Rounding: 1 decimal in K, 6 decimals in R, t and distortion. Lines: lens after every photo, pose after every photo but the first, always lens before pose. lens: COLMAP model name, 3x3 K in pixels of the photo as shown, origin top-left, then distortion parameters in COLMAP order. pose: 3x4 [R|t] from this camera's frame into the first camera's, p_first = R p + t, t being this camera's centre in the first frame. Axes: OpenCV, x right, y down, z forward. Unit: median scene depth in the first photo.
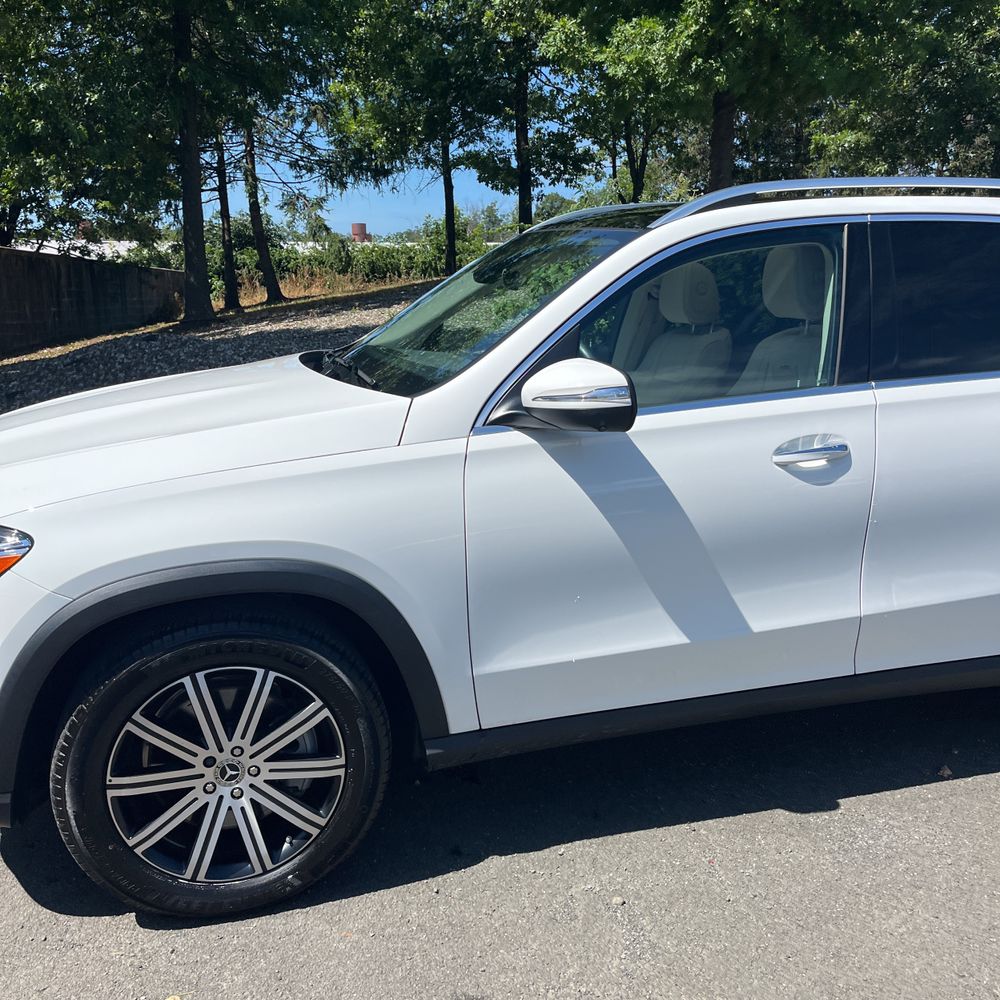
lens RADIAL K [[1005.7, 0, 491.9], [0, 1005.7, 509.7], [0, 0, 1]] dist [0.028720, 0.000000]
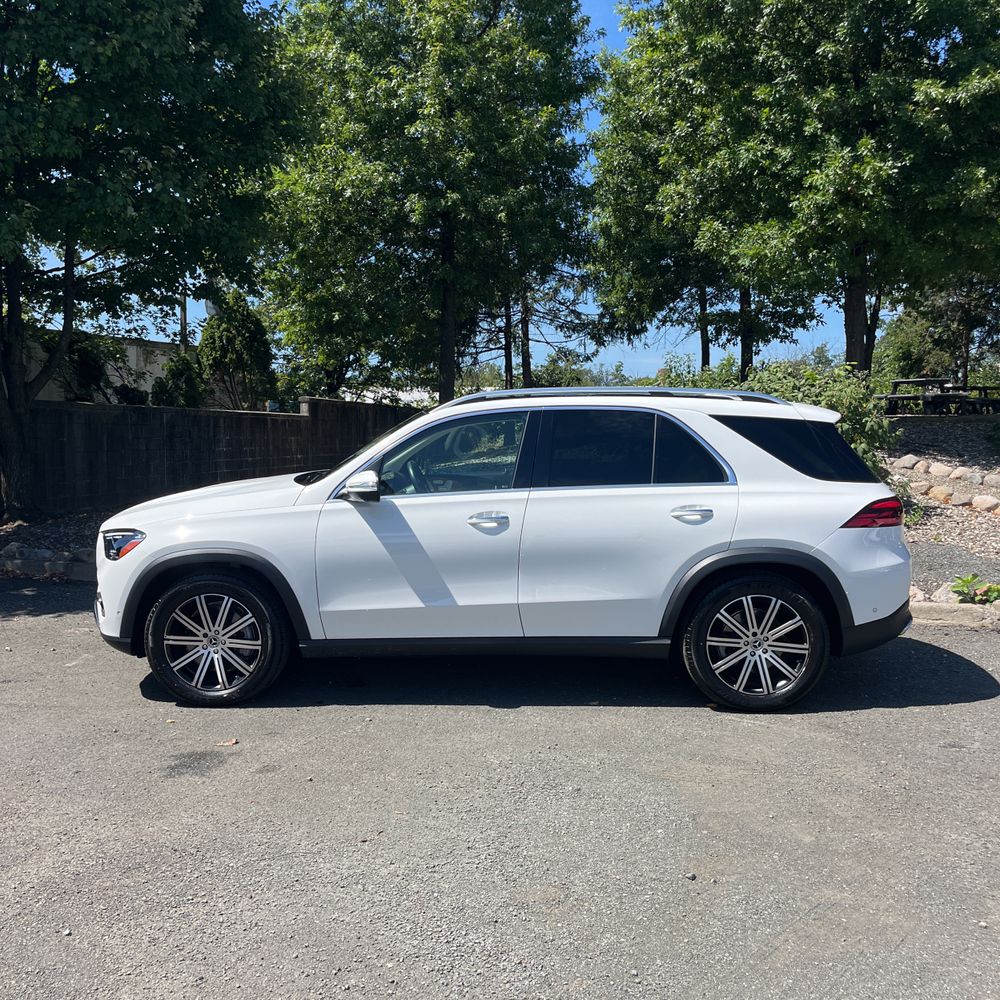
lens RADIAL K [[1005.7, 0, 485.0], [0, 1005.7, 523.3], [0, 0, 1]] dist [0.028720, 0.000000]
pose [[0.945288, 0.038684, -0.323936, 0.143719], [-0.077599, 0.991108, -0.108087, 0.025577], [0.316875, 0.127310, 0.939884, -0.137272]]
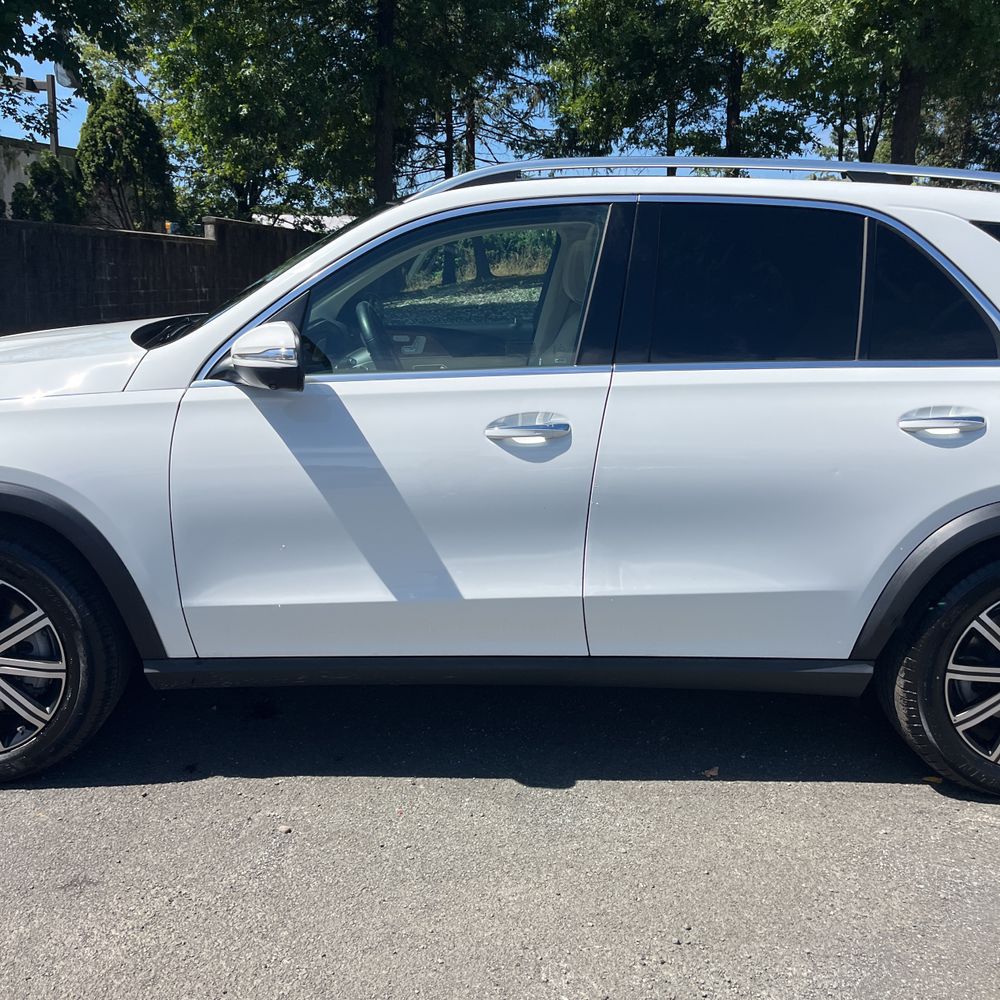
lens RADIAL K [[1005.7, 0, 485.4], [0, 1005.7, 511.2], [0, 0, 1]] dist [0.028720, 0.000000]
pose [[0.965777, 0.092279, -0.242403, 0.077711], [-0.087913, 0.995712, 0.028791, 0.000100], [0.244021, -0.006495, 0.969748, 0.001732]]
